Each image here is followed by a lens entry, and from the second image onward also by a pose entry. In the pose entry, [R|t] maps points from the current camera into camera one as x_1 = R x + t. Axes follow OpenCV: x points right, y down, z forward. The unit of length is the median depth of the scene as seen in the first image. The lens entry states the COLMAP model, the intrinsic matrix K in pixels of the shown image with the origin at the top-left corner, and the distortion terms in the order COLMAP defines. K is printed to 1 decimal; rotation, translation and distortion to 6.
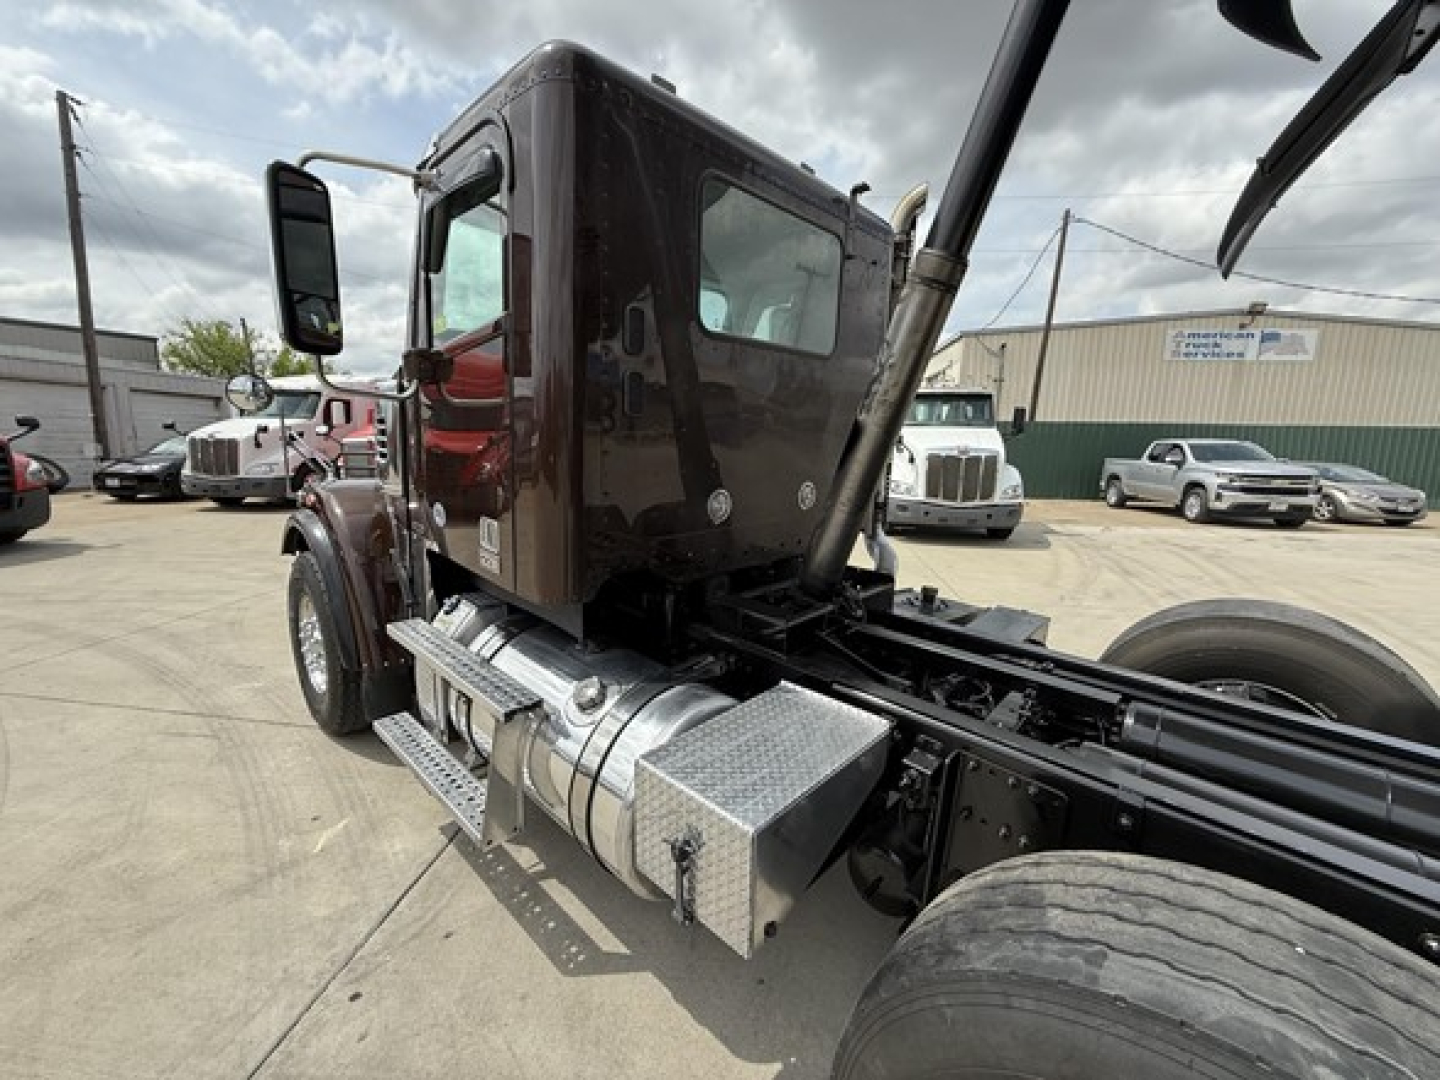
lens RADIAL K [[570.7, 0, 709.5], [0, 570.7, 539.8], [0, 0, 1]] dist [0.000165, -0.000328]
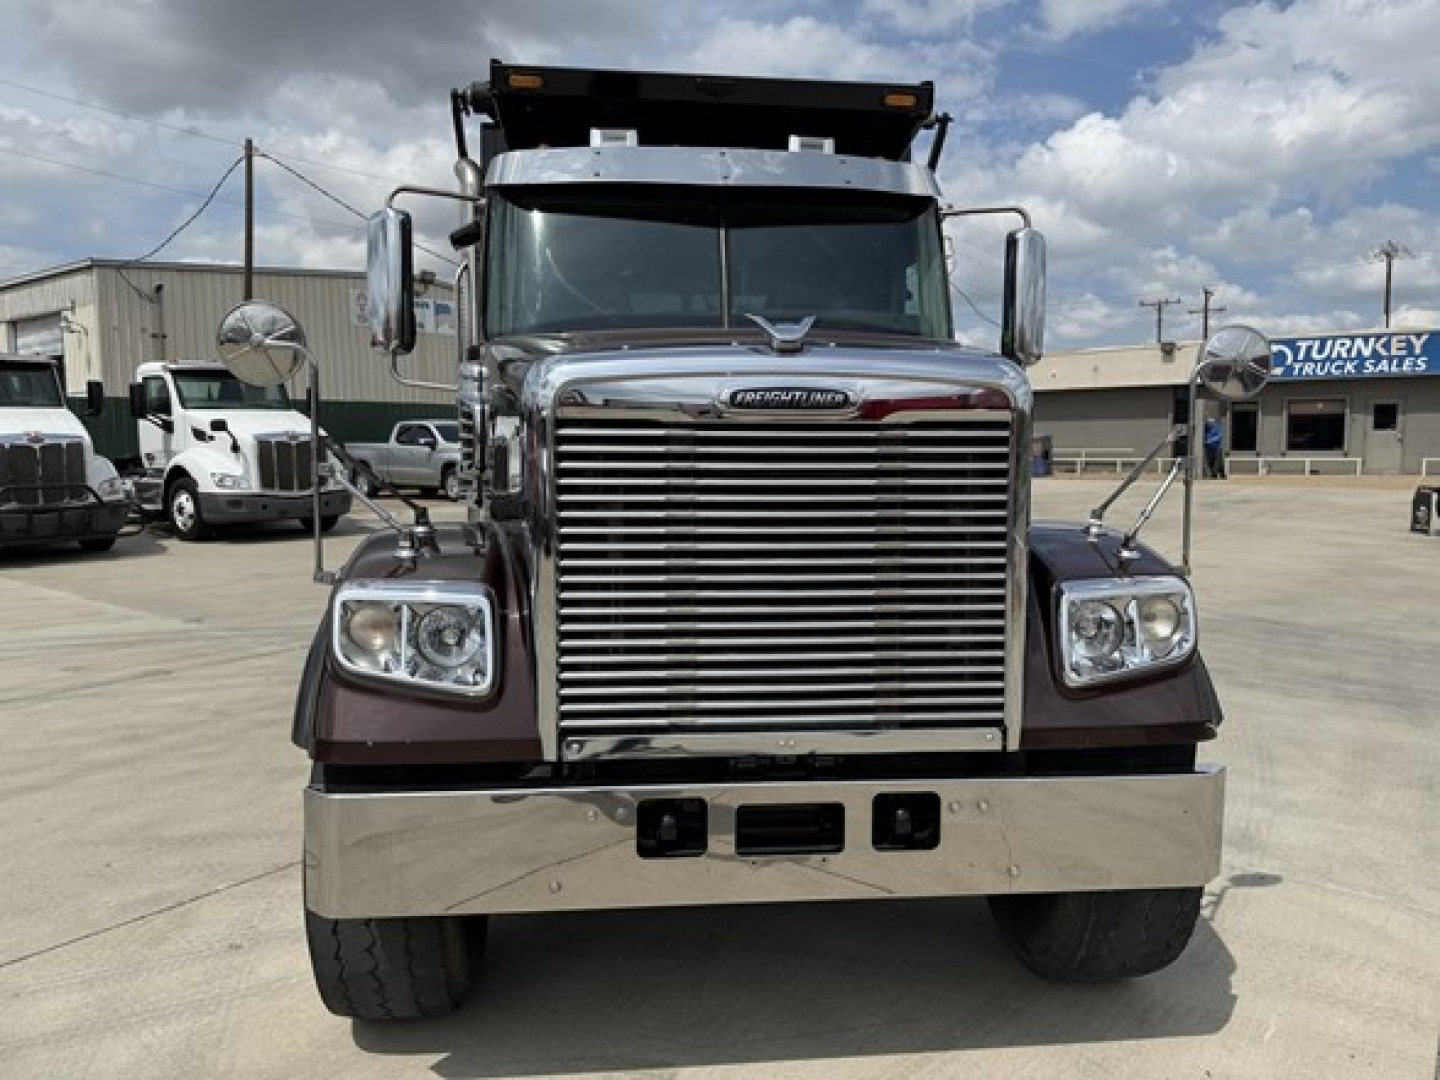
lens RADIAL K [[1023.9, 0, 715.1], [0, 1023.9, 512.5], [0, 0, 1]] dist [0.103124, -0.202269]
pose [[0.491135, -0.089189, 0.866506, -0.408442], [0.162181, 0.986714, 0.009638, 0.036849], [-0.855853, 0.135797, 0.499074, -0.245830]]
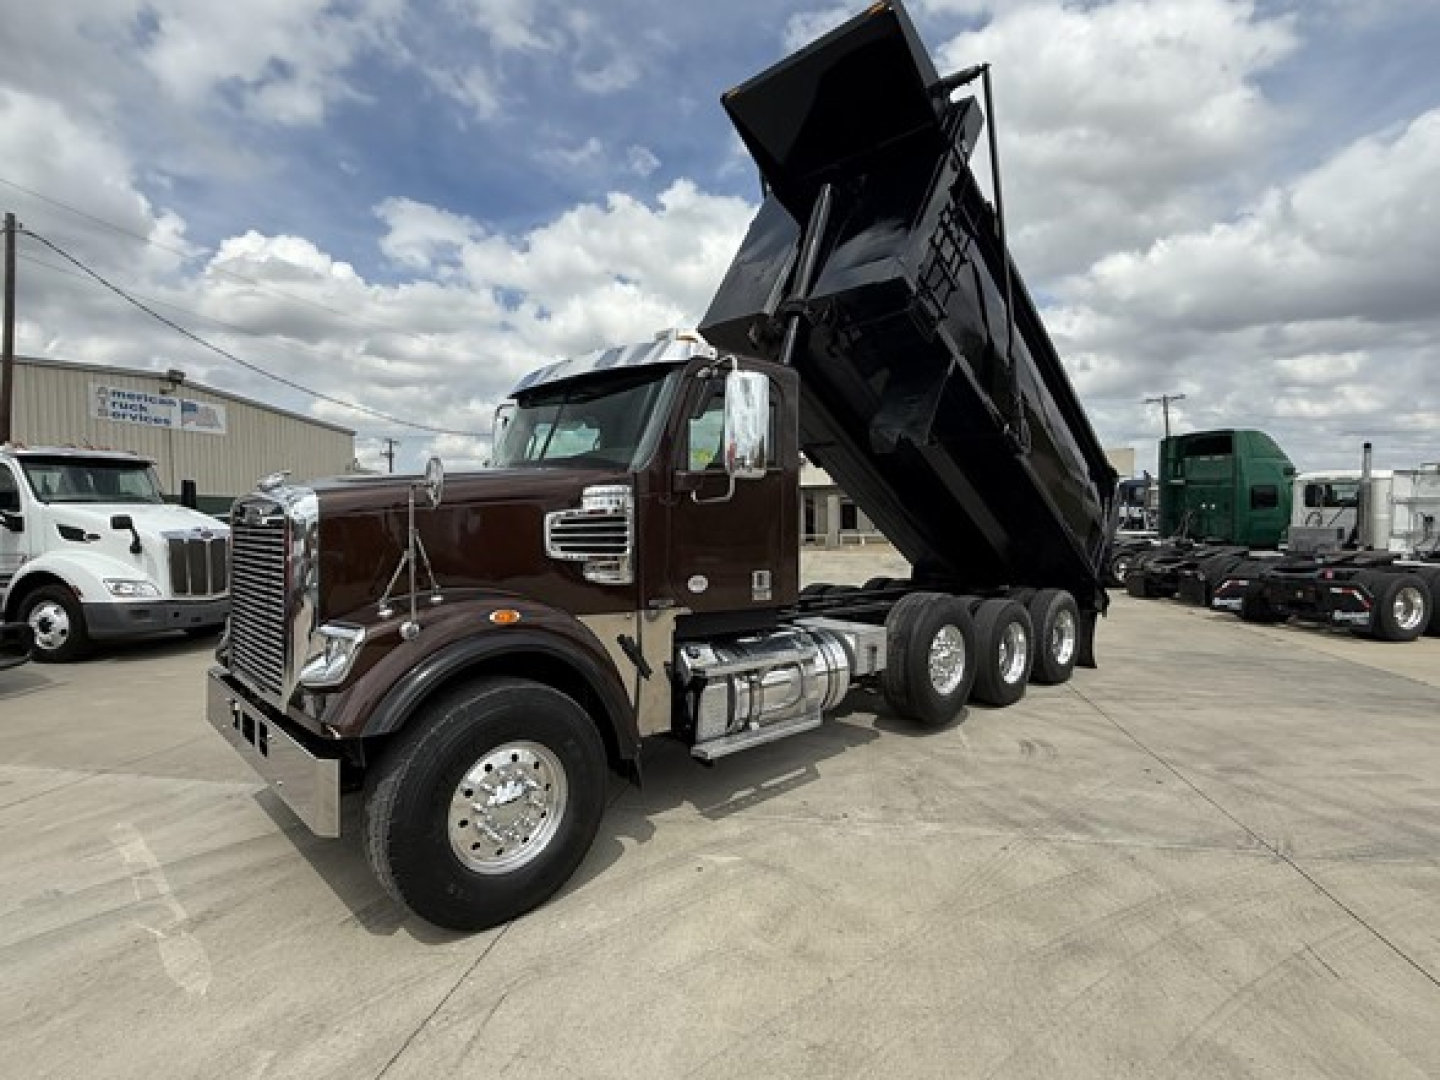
lens RADIAL K [[722.1, 0, 723.5], [0, 722.1, 533.8], [0, 0, 1]] dist [-0.005770, -0.000527]
pose [[0.032676, -0.046454, 0.998386, -0.341895], [0.181999, 0.982495, 0.039758, -0.035094], [-0.982756, 0.180406, 0.040559, 0.127113]]
